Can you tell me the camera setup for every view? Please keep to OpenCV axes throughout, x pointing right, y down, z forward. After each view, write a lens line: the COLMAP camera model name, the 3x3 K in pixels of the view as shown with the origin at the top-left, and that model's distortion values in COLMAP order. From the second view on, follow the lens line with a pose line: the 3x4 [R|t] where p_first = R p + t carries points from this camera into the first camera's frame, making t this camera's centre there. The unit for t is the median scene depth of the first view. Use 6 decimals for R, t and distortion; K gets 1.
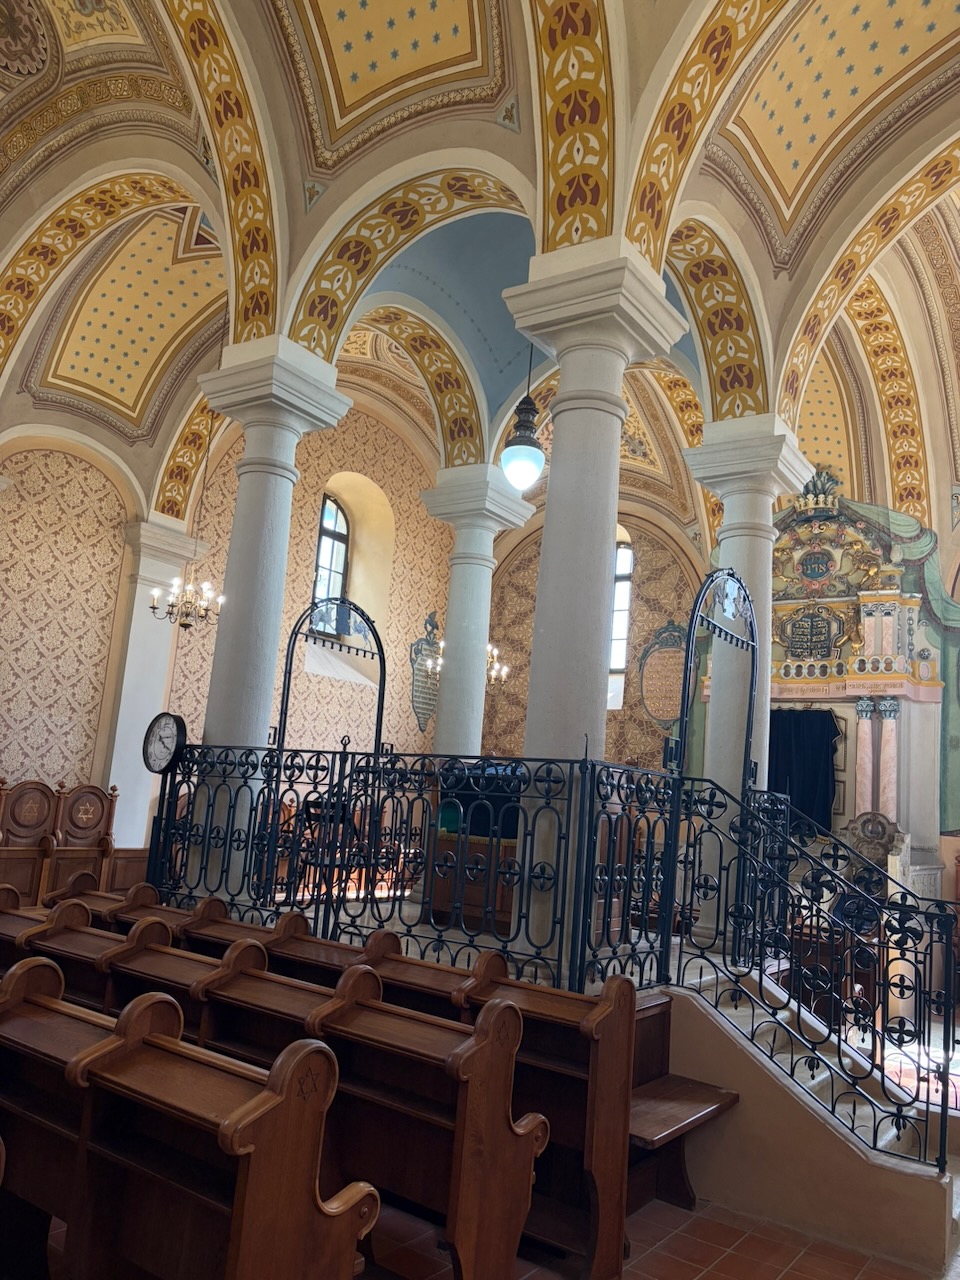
lens RADIAL K [[966.4, 0, 480.0], [0, 966.4, 640.0], [0, 0, 1]] dist [-0.000226, 0.000027]
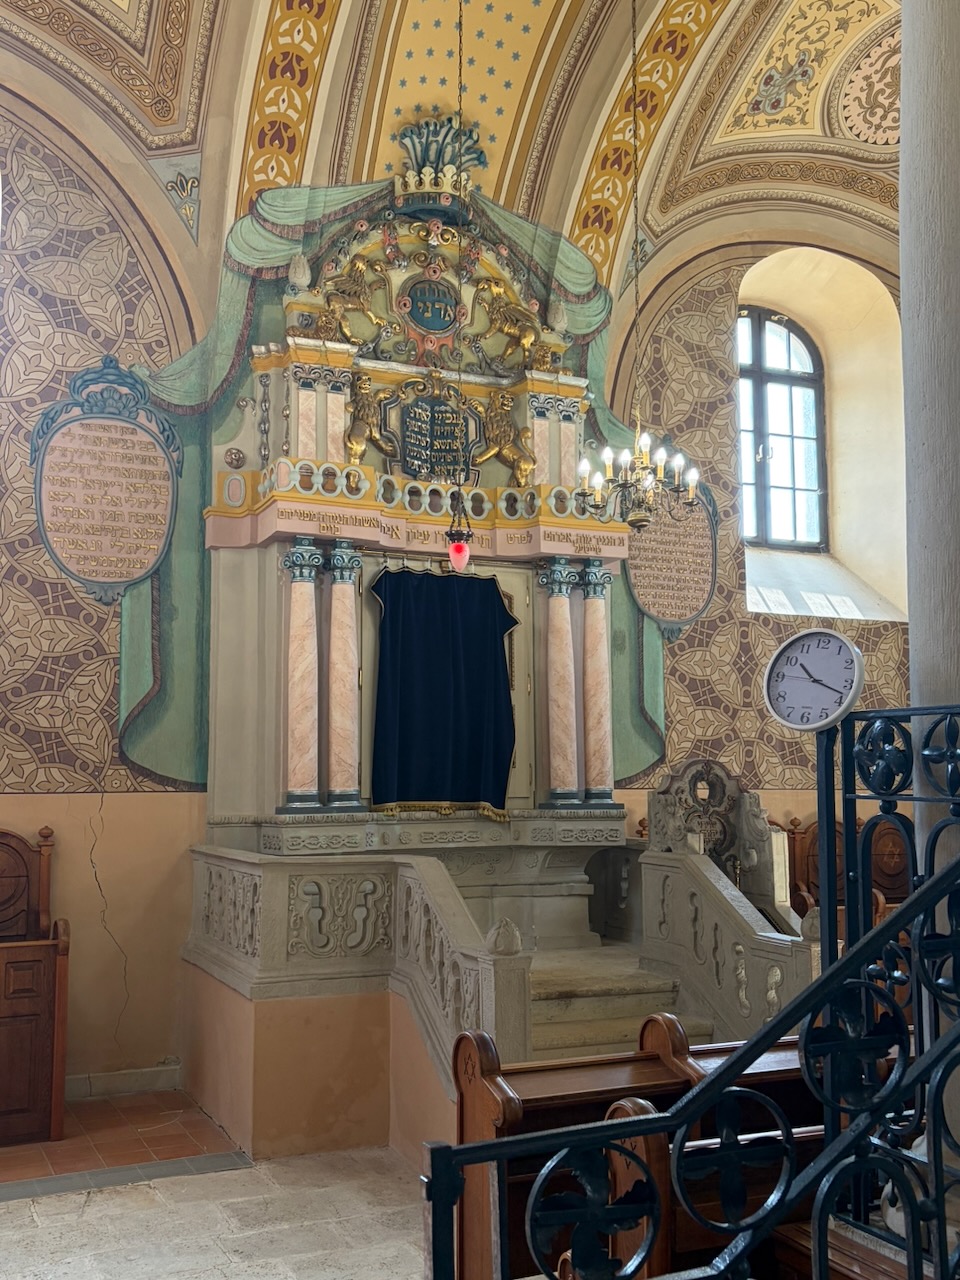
lens RADIAL K [[1238.8, 0, 480.0], [0, 1238.8, 640.0], [0, 0, 1]] dist [0.116579, -0.282380]
pose [[0.485936, 0.001249, 0.873994, -0.246272], [-0.101190, 0.993354, 0.054841, 0.066543], [-0.868117, -0.115088, 0.482833, 0.630790]]
